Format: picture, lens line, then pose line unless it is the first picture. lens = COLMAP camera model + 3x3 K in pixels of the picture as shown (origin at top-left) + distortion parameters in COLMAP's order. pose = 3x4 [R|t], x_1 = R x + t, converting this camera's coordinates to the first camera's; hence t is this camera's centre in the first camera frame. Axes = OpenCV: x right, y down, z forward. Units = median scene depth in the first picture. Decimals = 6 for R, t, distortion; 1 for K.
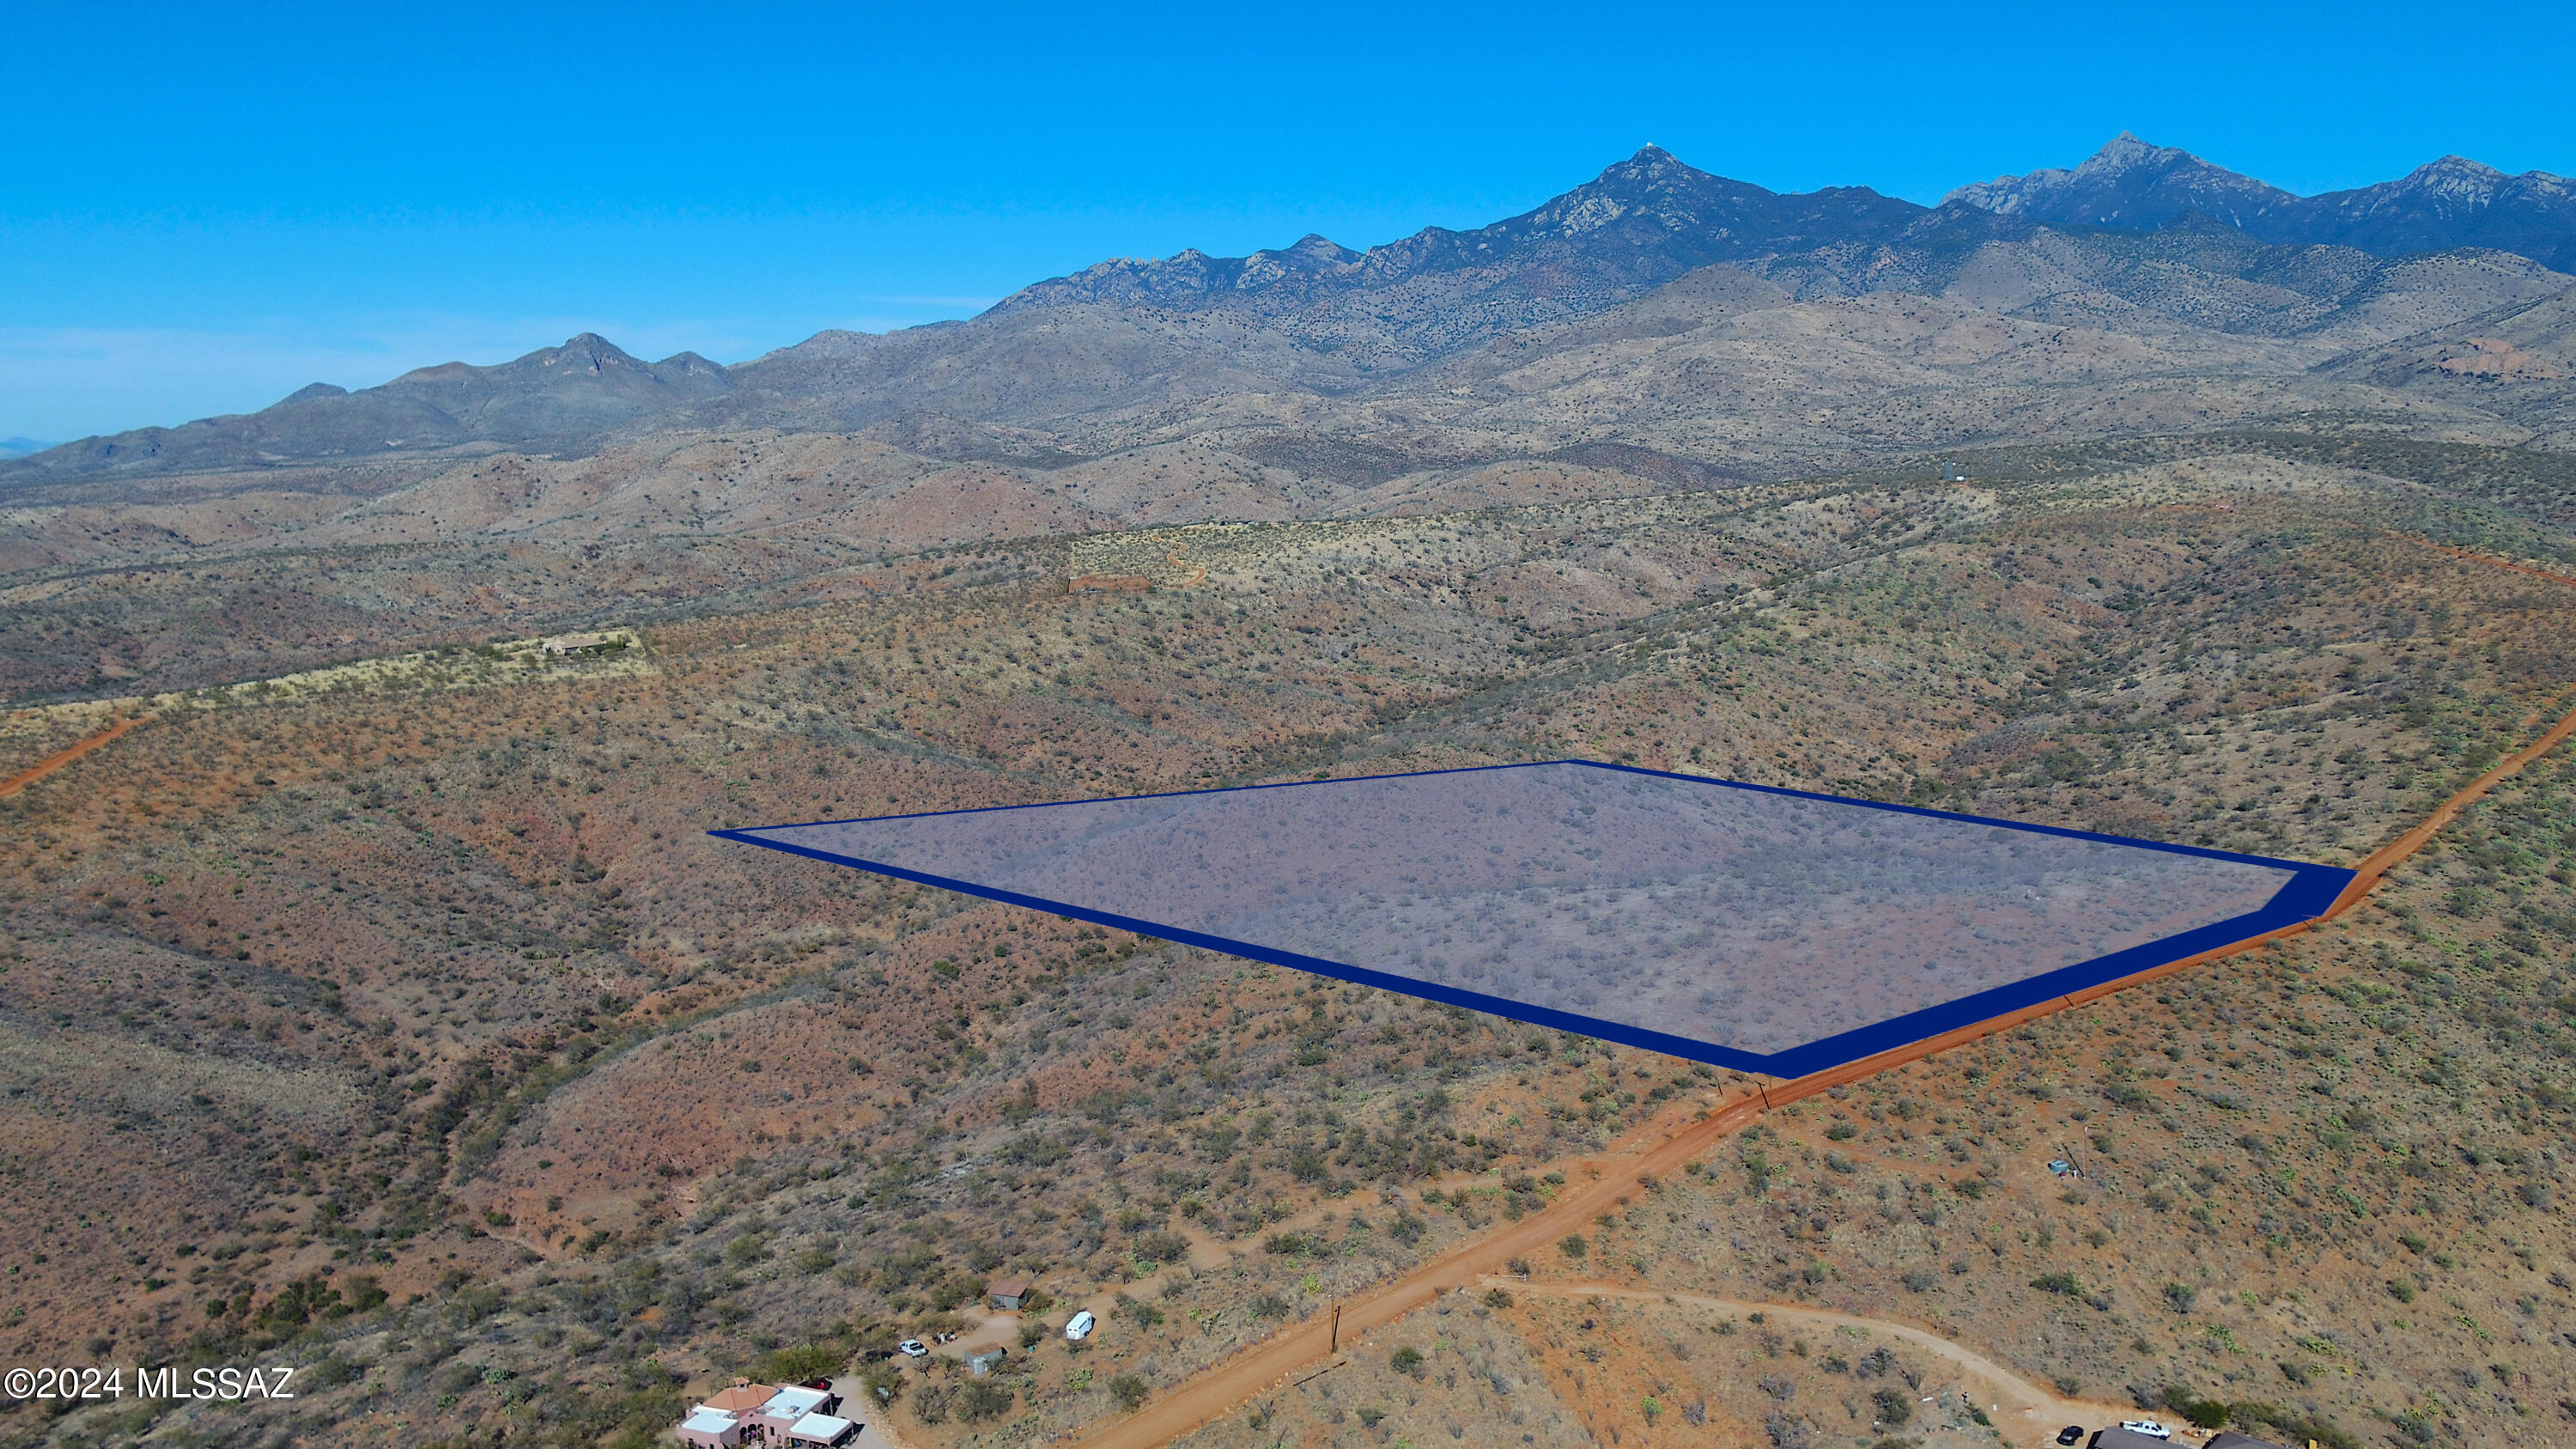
lens RADIAL K [[2220.2, 0, 1274.8], [0, 2220.2, 730.5], [0, 0, 1]] dist [-0.003652, 0.006443]
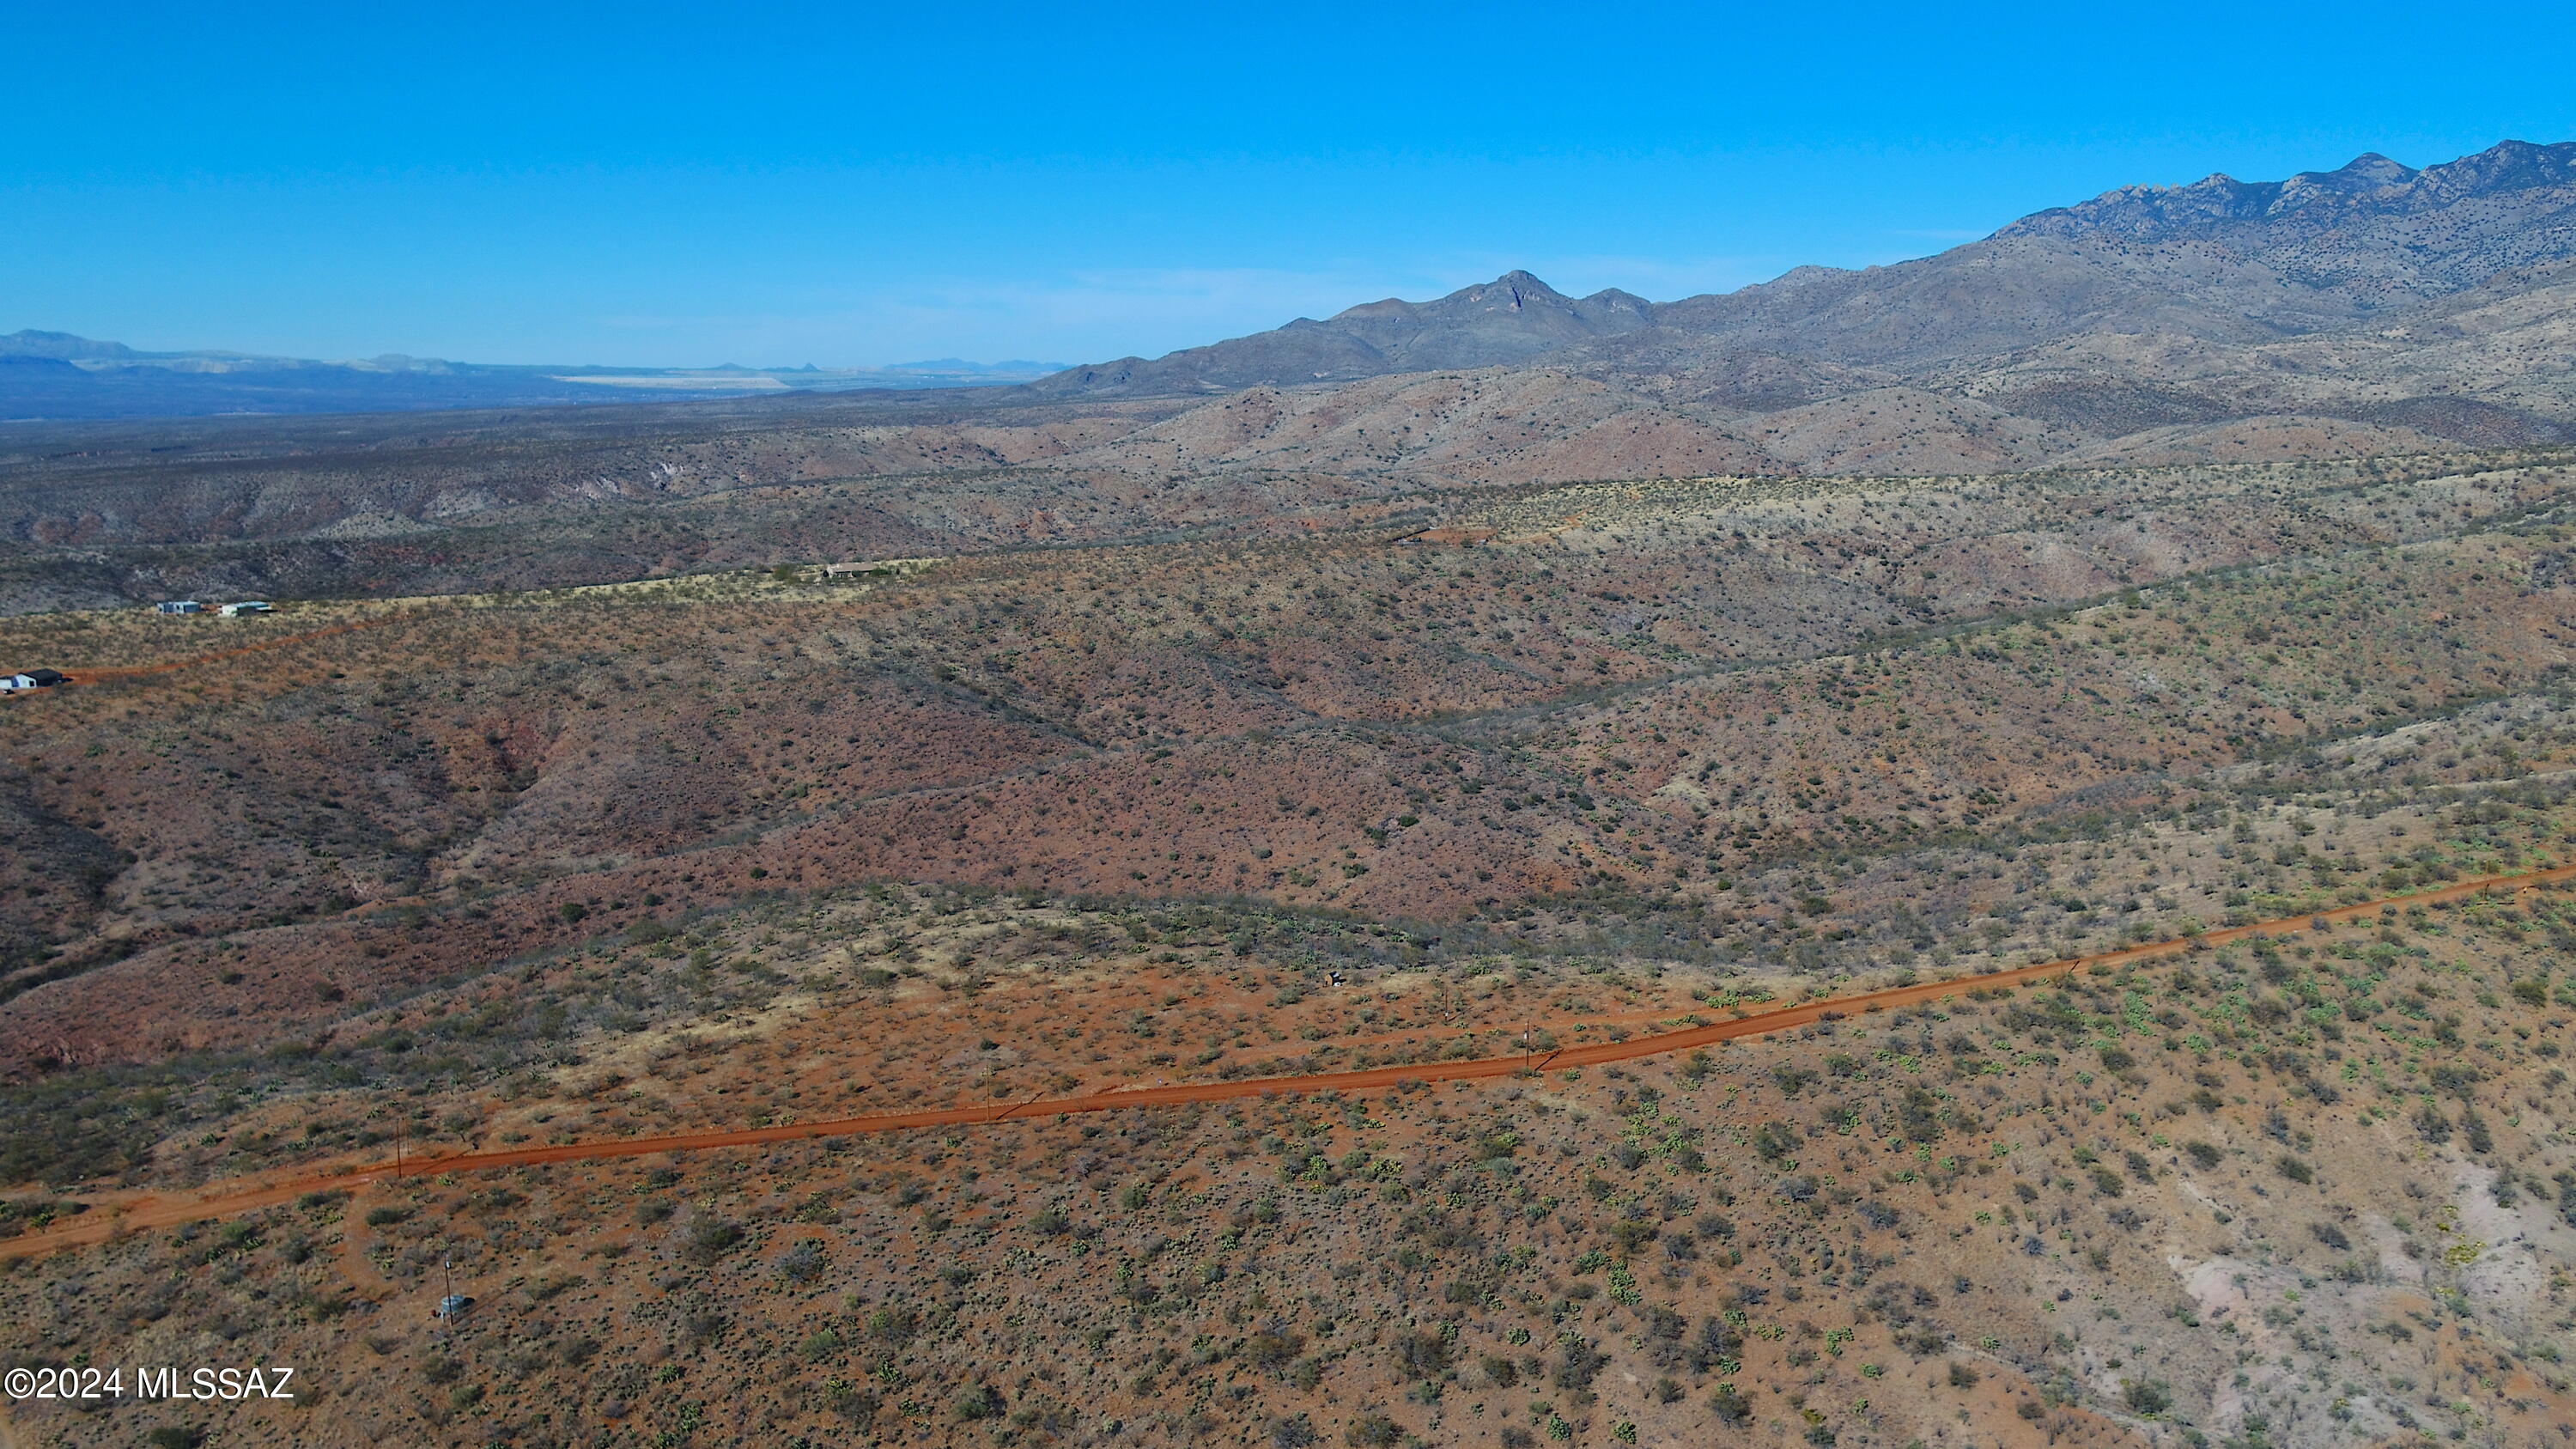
lens RADIAL K [[2220.1, 0, 1268.7], [0, 2220.1, 717.7], [0, 0, 1]] dist [-0.004094, 0.005544]
pose [[0.893875, 0.083078, -0.440551, 0.066867], [-0.073293, 0.996539, 0.039214, -0.005107], [0.442284, -0.002763, 0.896871, 0.030154]]
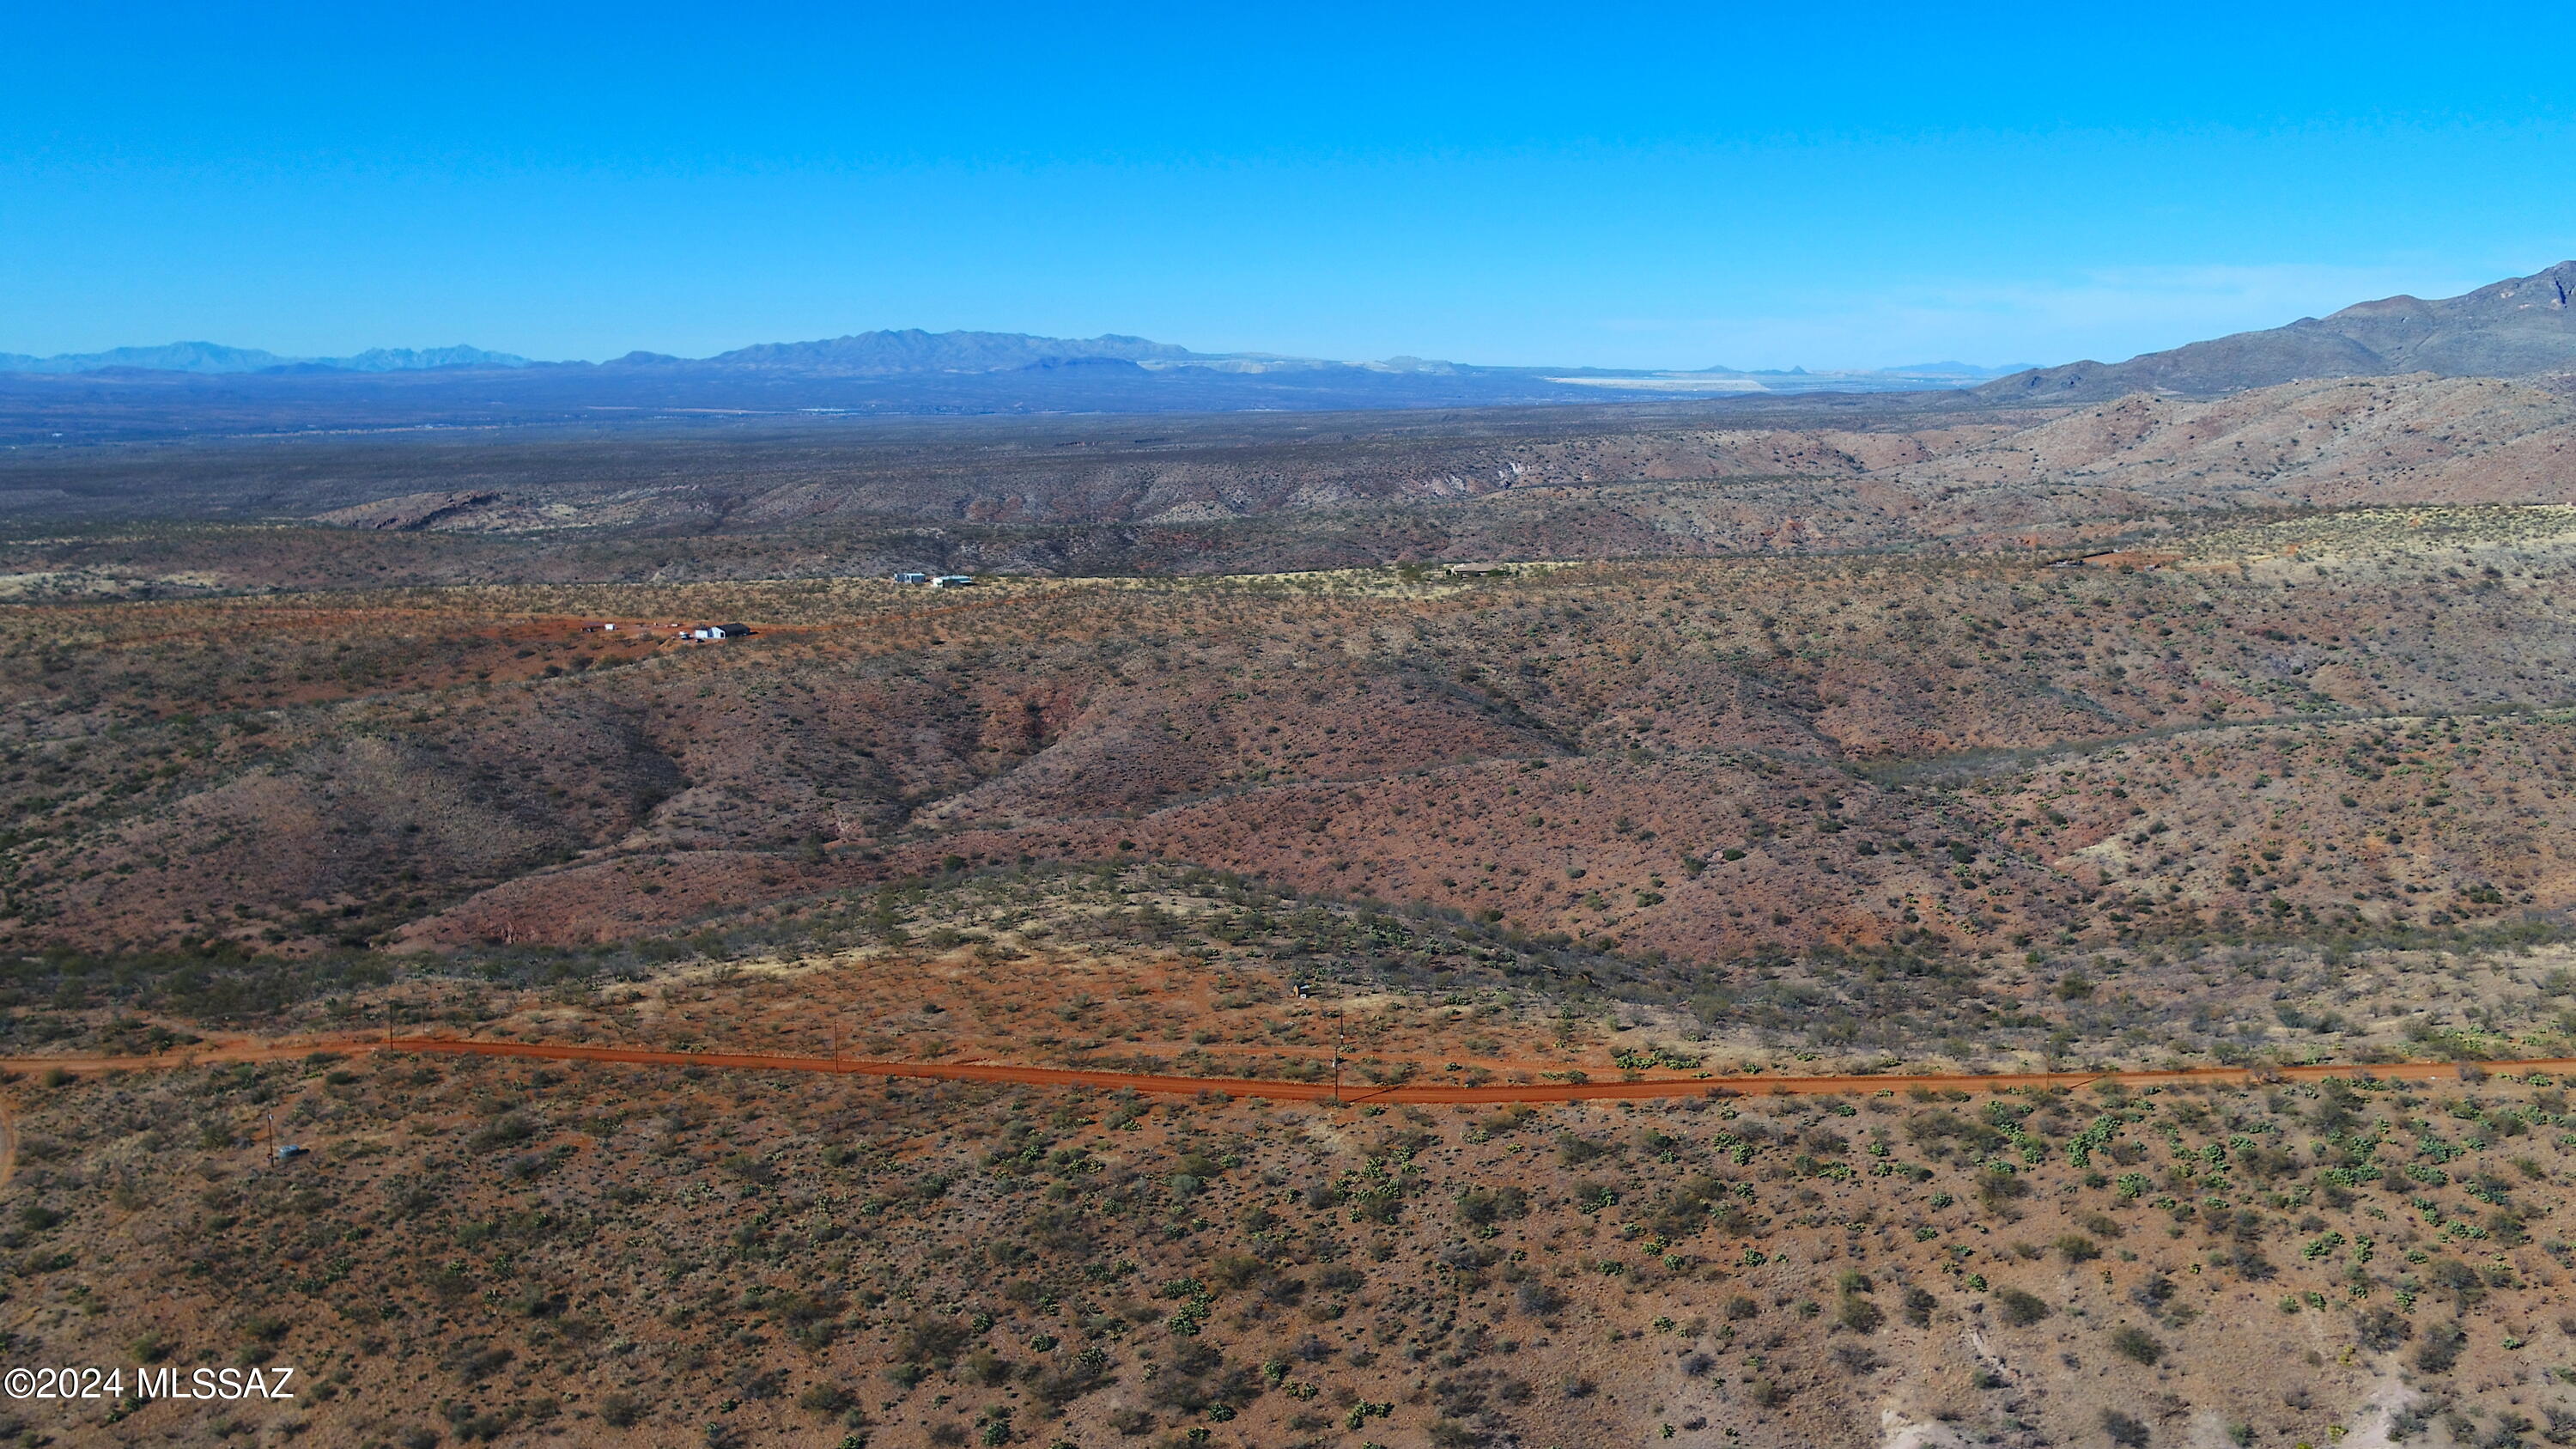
lens RADIAL K [[2220.1, 0, 1270.4], [0, 2220.1, 722.6], [0, 0, 1]] dist [-0.004094, 0.005544]
pose [[0.619347, 0.139328, -0.772656, 0.094022], [-0.119504, 0.989390, 0.082618, -0.008703], [0.775969, 0.041166, 0.629426, 0.051623]]
